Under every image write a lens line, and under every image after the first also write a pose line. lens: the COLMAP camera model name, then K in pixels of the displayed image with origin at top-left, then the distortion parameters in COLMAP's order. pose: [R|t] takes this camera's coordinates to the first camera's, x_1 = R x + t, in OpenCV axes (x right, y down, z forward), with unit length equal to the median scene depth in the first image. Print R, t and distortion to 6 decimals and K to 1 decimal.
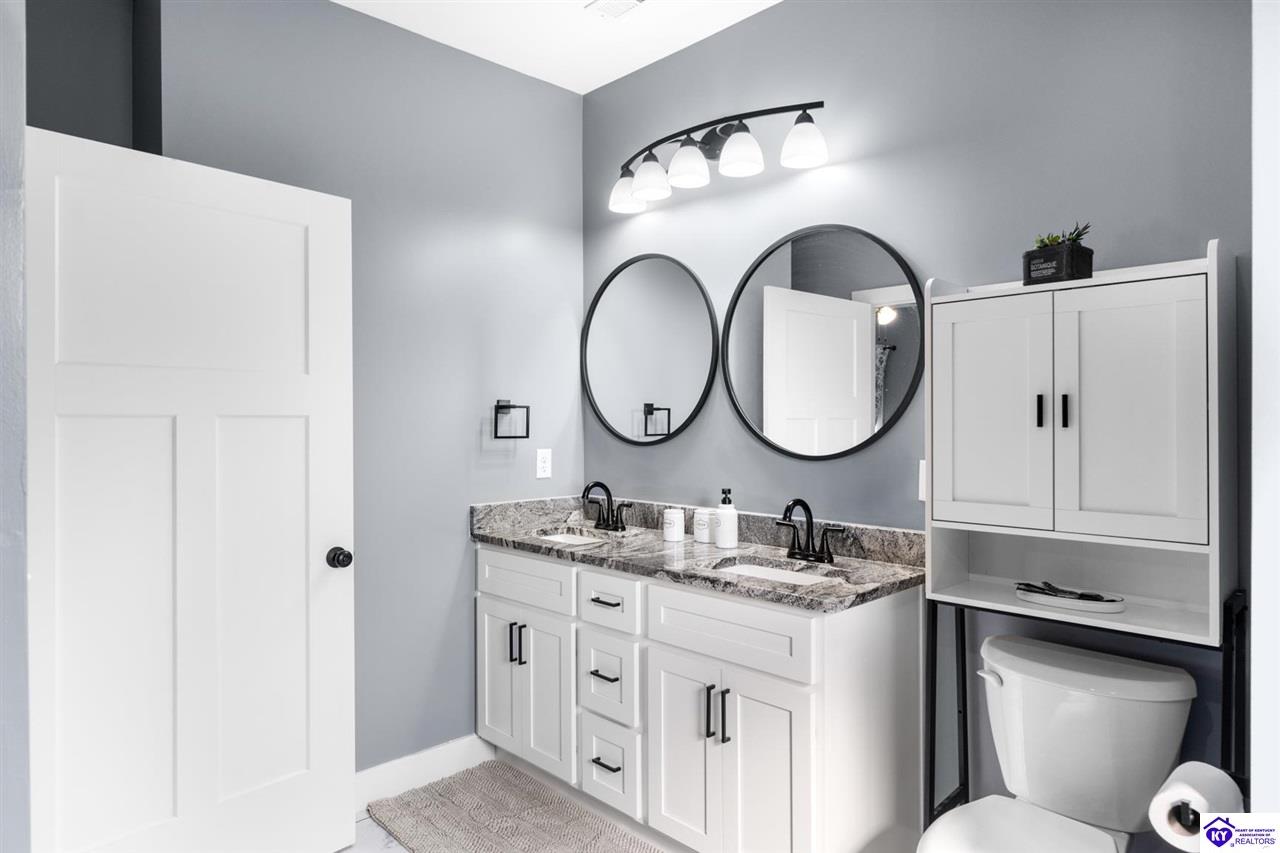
lens RADIAL K [[765.7, 0, 643.7], [0, 765.7, 425.6], [0, 0, 1]] dist [0.002289, 0.000816]
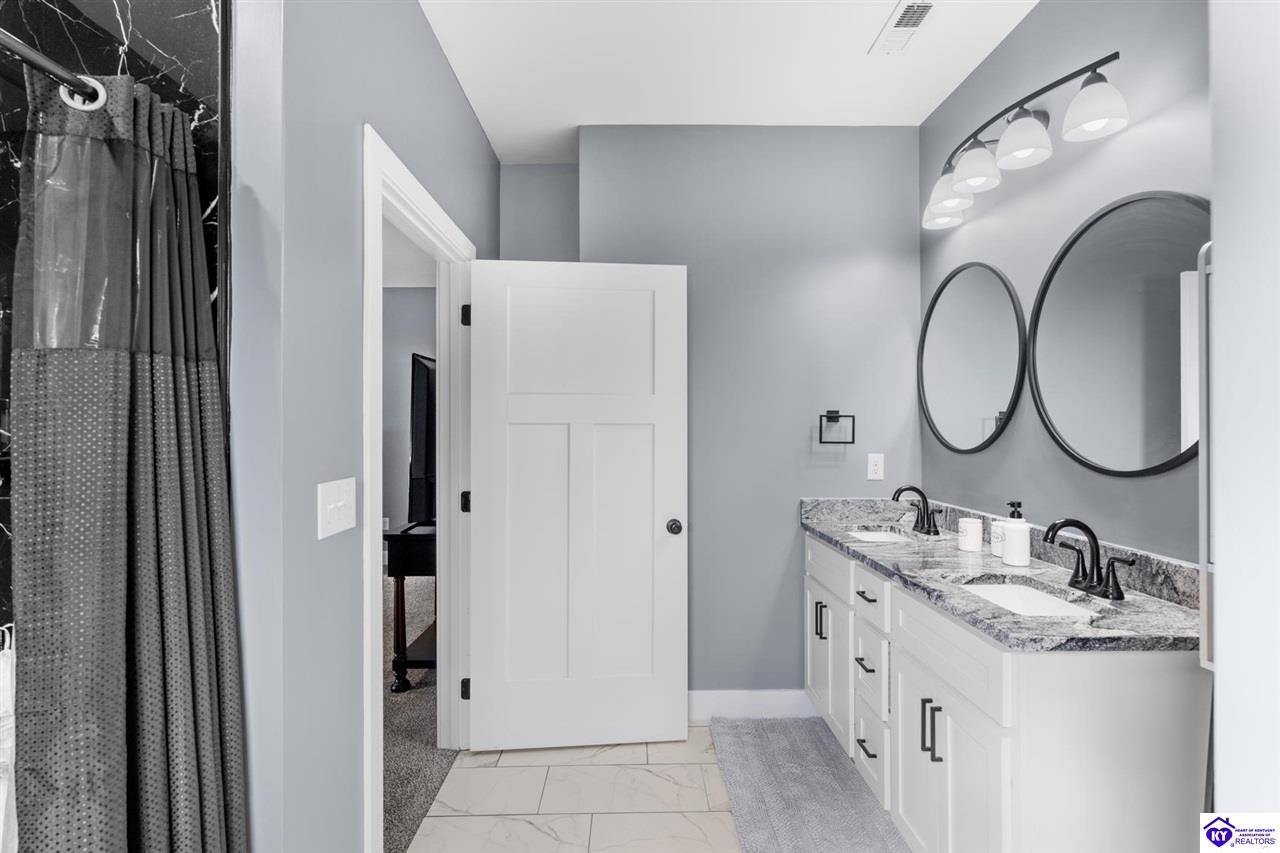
lens RADIAL K [[614.5, 0, 639.0], [0, 614.5, 422.7], [0, 0, 1]] dist [-0.002705, -0.000147]
pose [[0.726101, -0.002148, -0.687585, 0.290481], [-0.009621, 0.999865, -0.013283, 0.000663], [0.687521, 0.016261, 0.725983, 0.139761]]
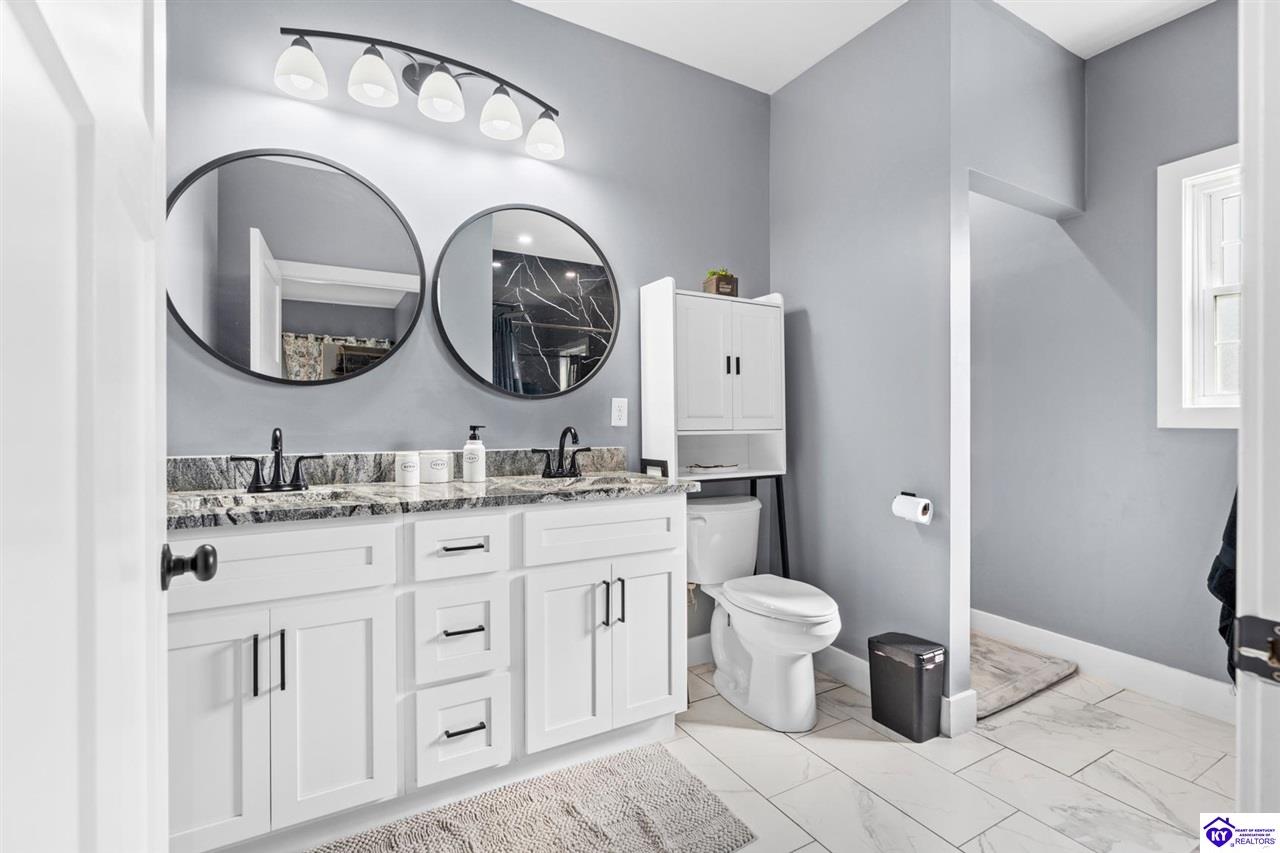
lens RADIAL K [[594.7, 0, 656.6], [0, 594.7, 426.4], [0, 0, 1]] dist [-0.001042, 0.000215]
pose [[0.225079, -0.007505, 0.974312, -0.620248], [0.005218, 0.999965, 0.006497, 0.080015], [-0.974327, 0.003621, 0.225110, 0.579186]]
